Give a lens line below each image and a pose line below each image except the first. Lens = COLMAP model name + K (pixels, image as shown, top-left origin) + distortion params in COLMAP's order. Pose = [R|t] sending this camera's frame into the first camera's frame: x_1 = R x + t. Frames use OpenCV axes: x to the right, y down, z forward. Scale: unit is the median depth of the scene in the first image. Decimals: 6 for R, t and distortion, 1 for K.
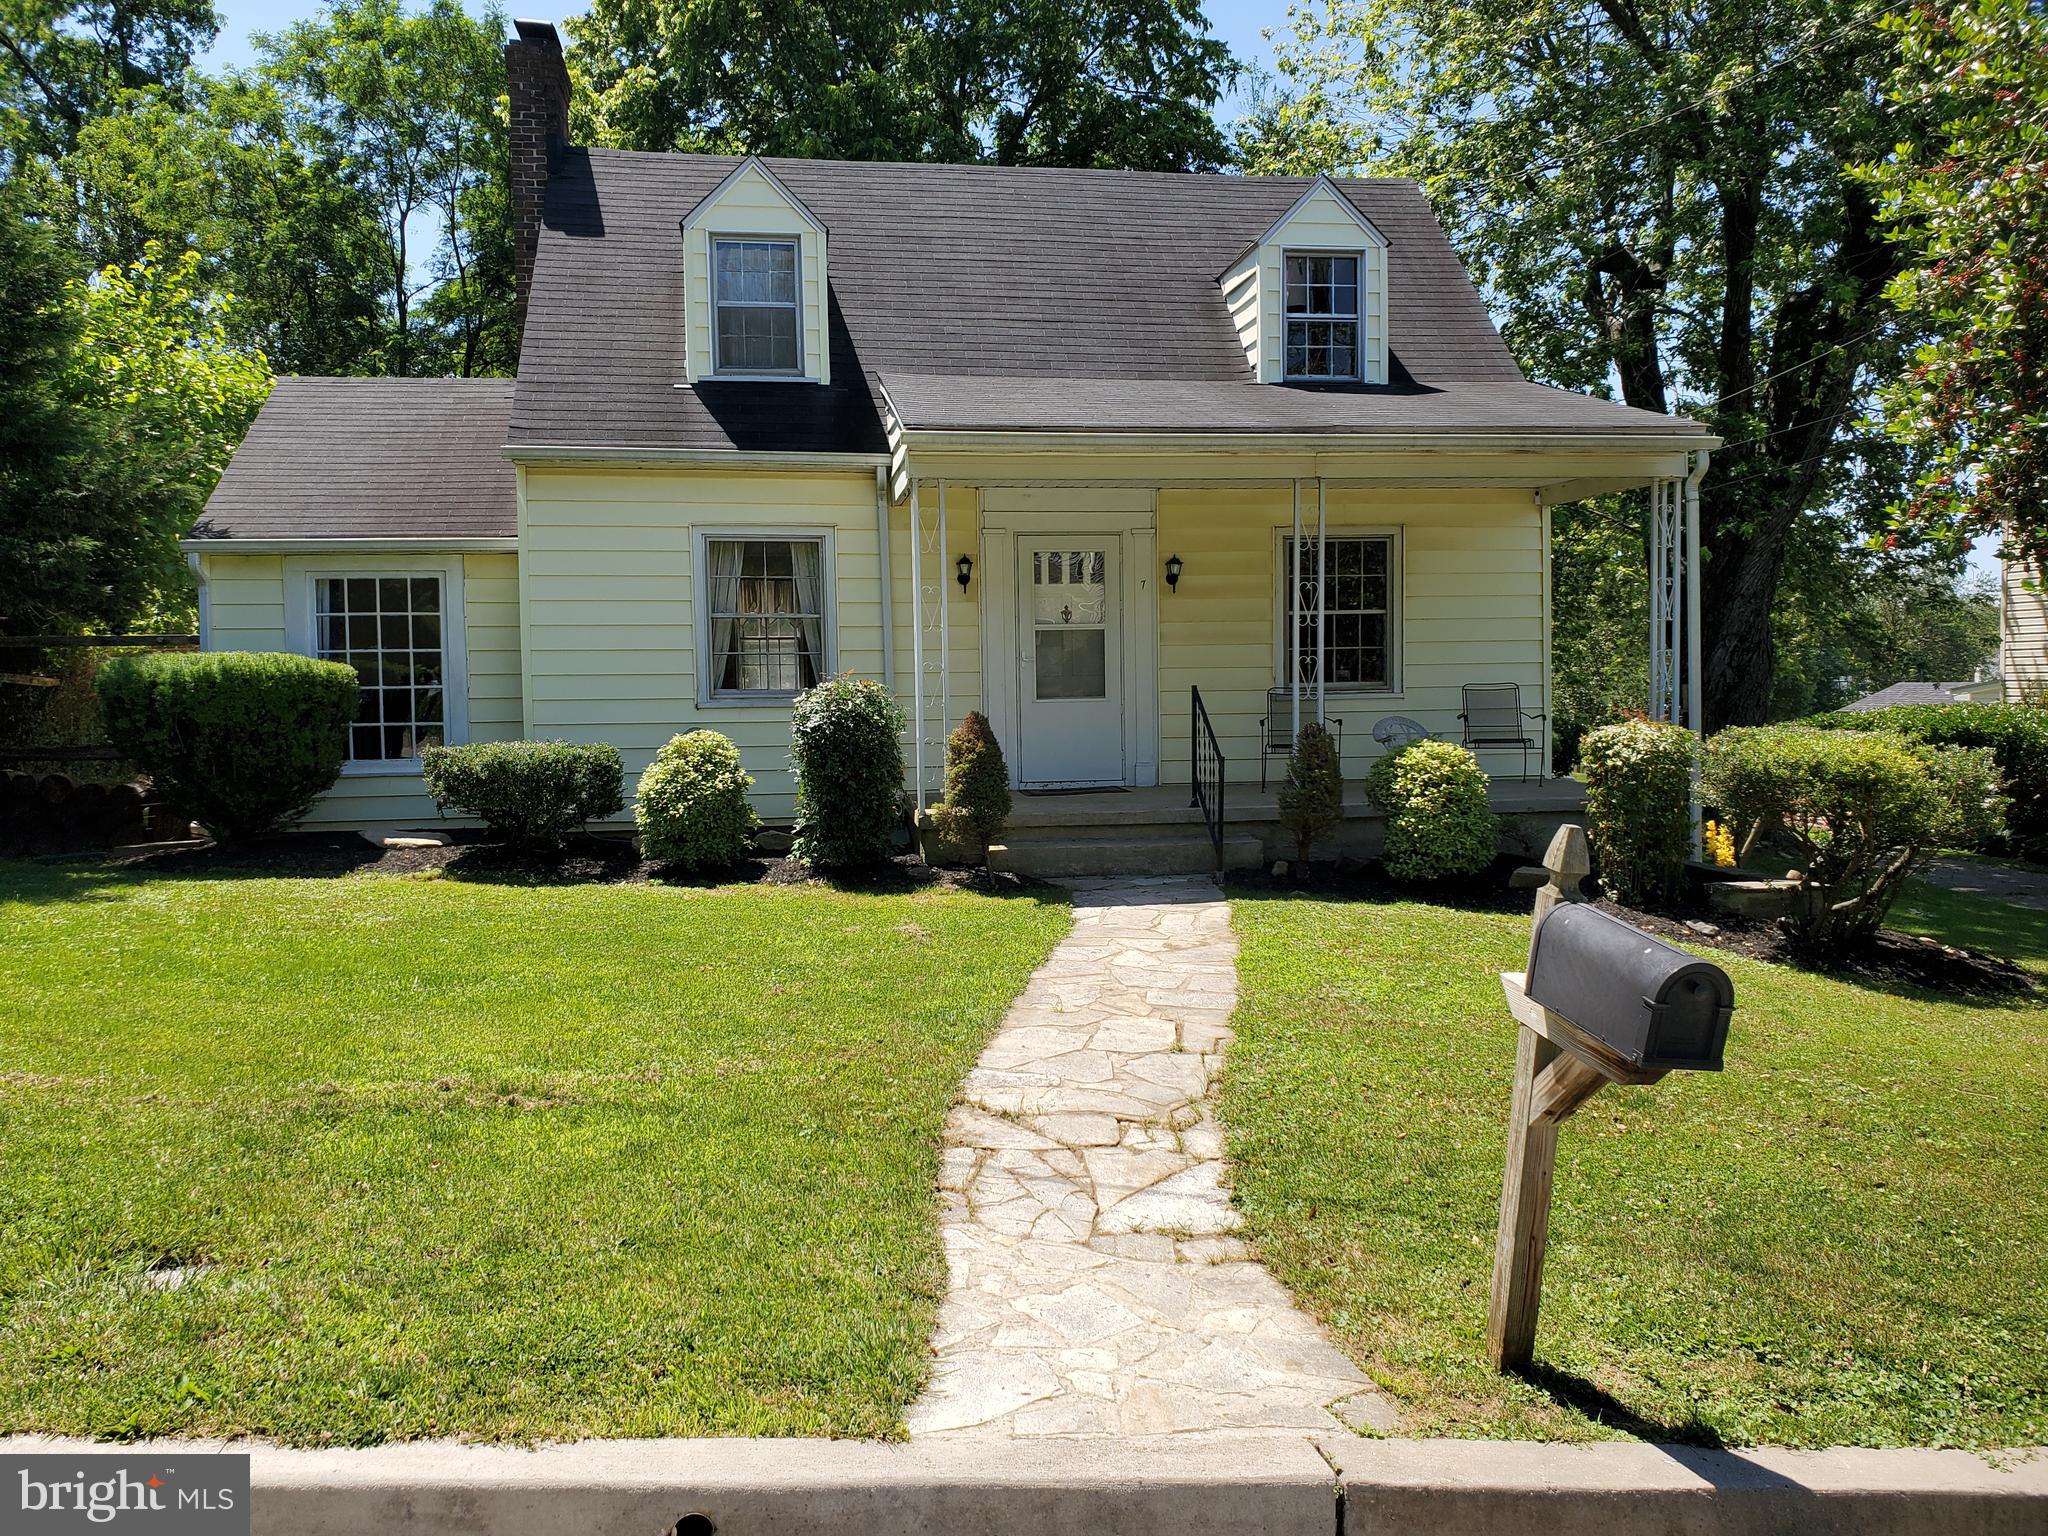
lens RADIAL K [[1623.0, 0, 1029.0], [0, 1623.0, 752.3], [0, 0, 1]] dist [0.029175, -0.015883]
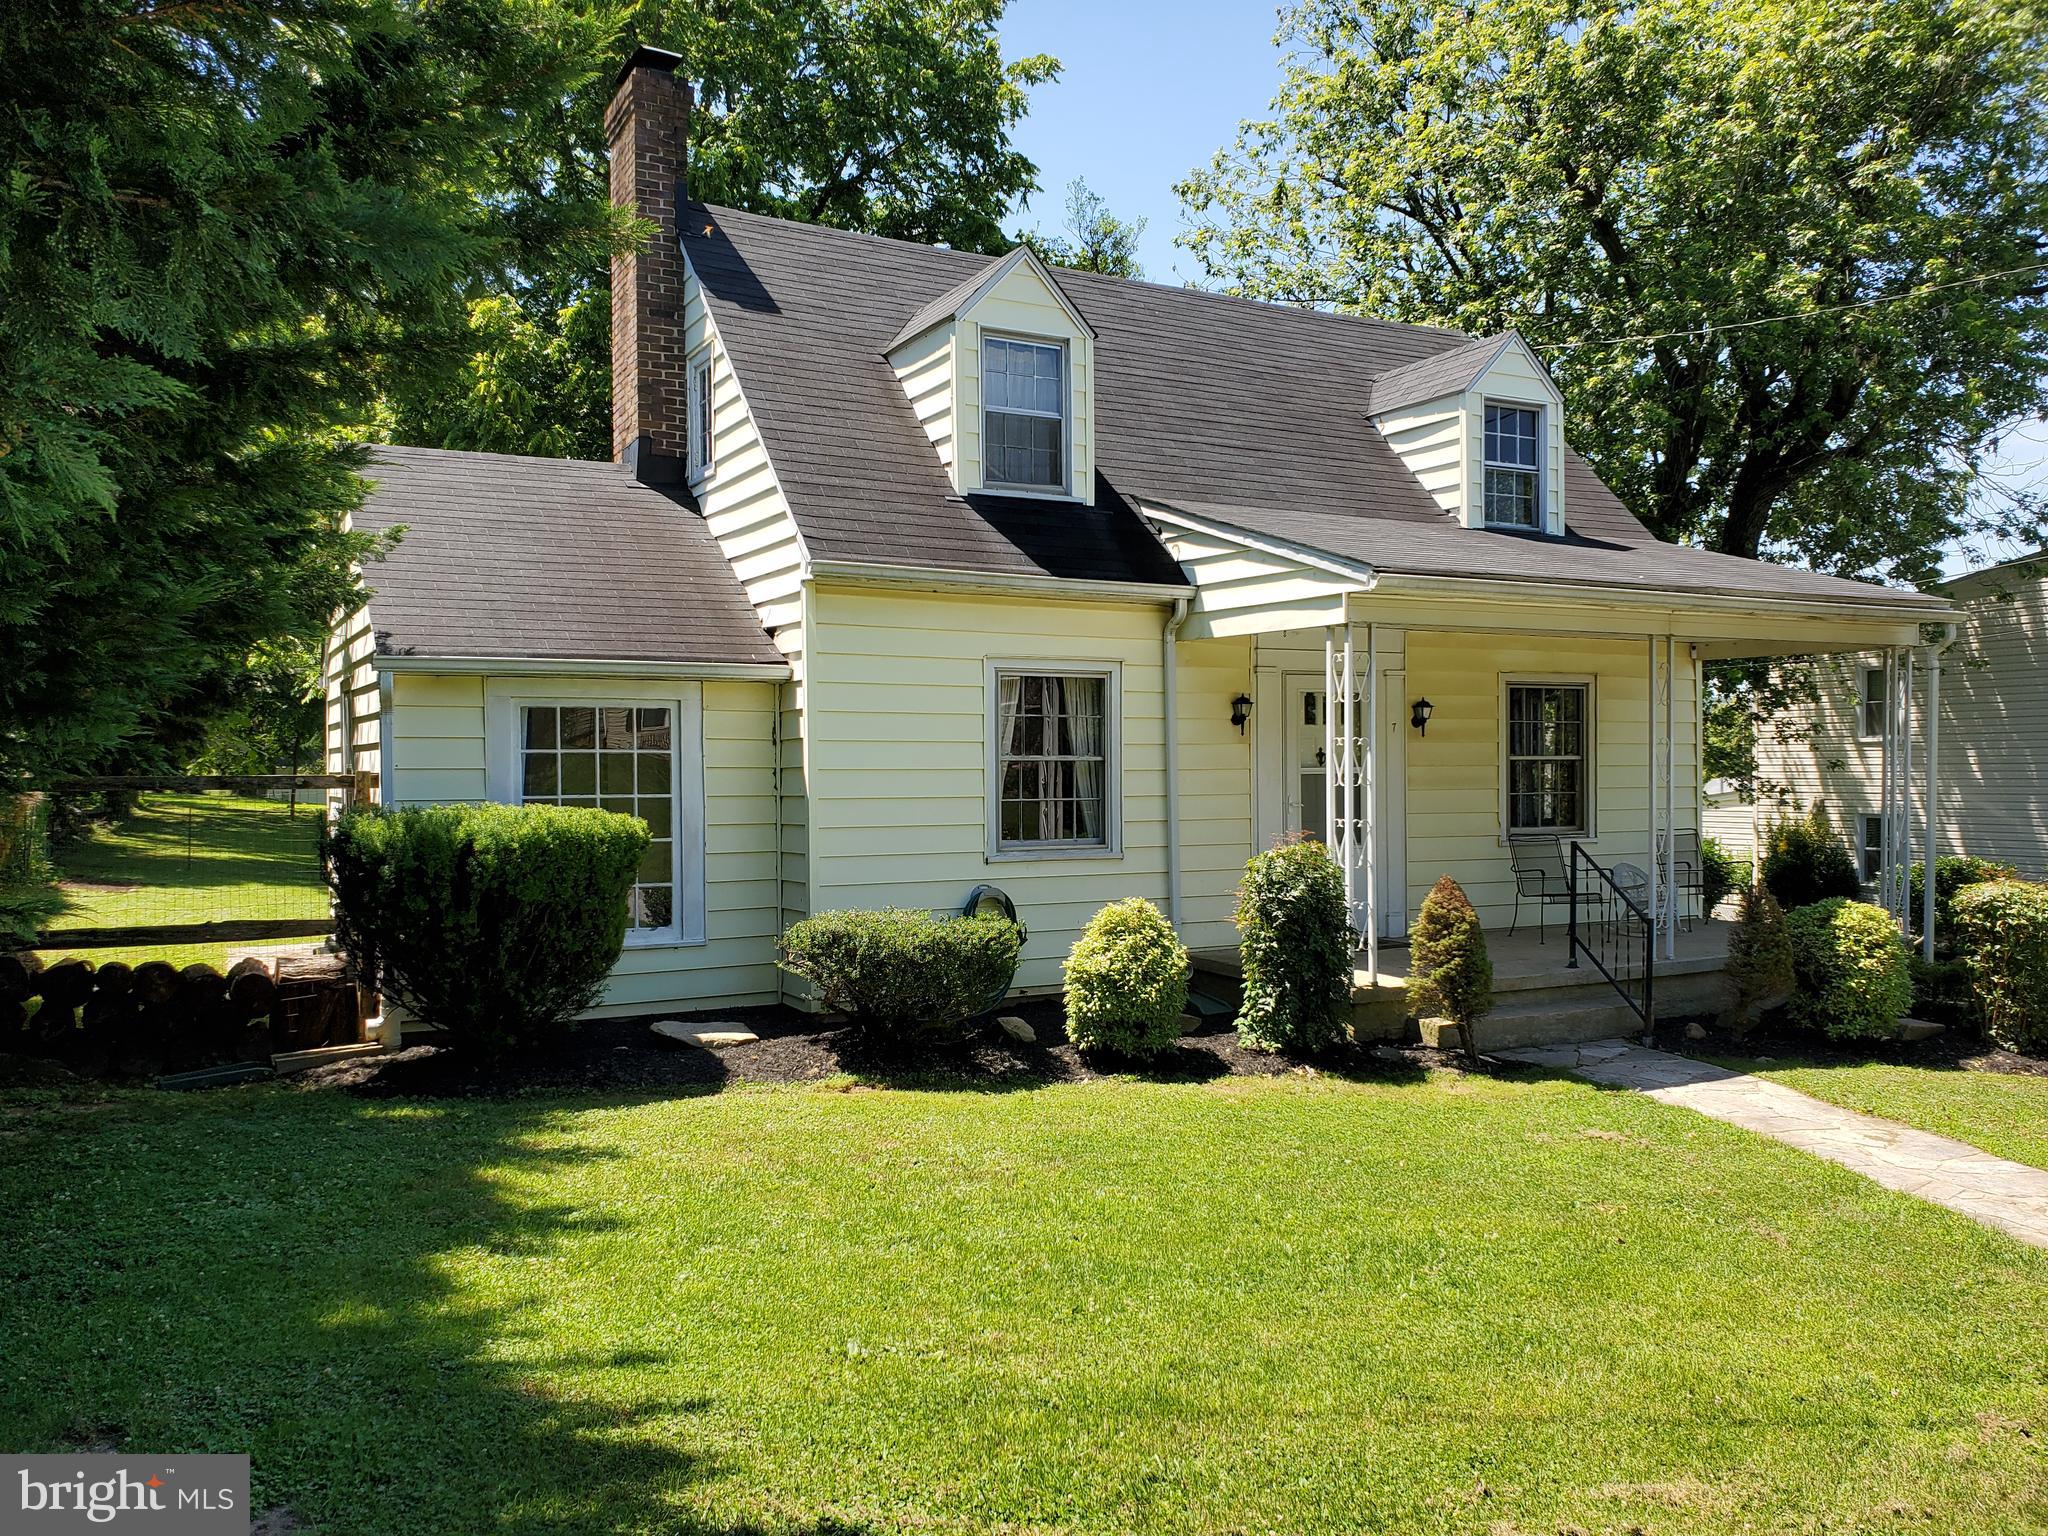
lens RADIAL K [[1623.0, 0, 1024.4], [0, 1623.0, 784.6], [0, 0, 1]] dist [0.029175, -0.015883]
pose [[0.937934, 0.003116, 0.346801, -0.481983], [0.005416, 0.999706, -0.023629, -0.047482], [-0.346772, 0.024041, 0.937641, 0.160158]]
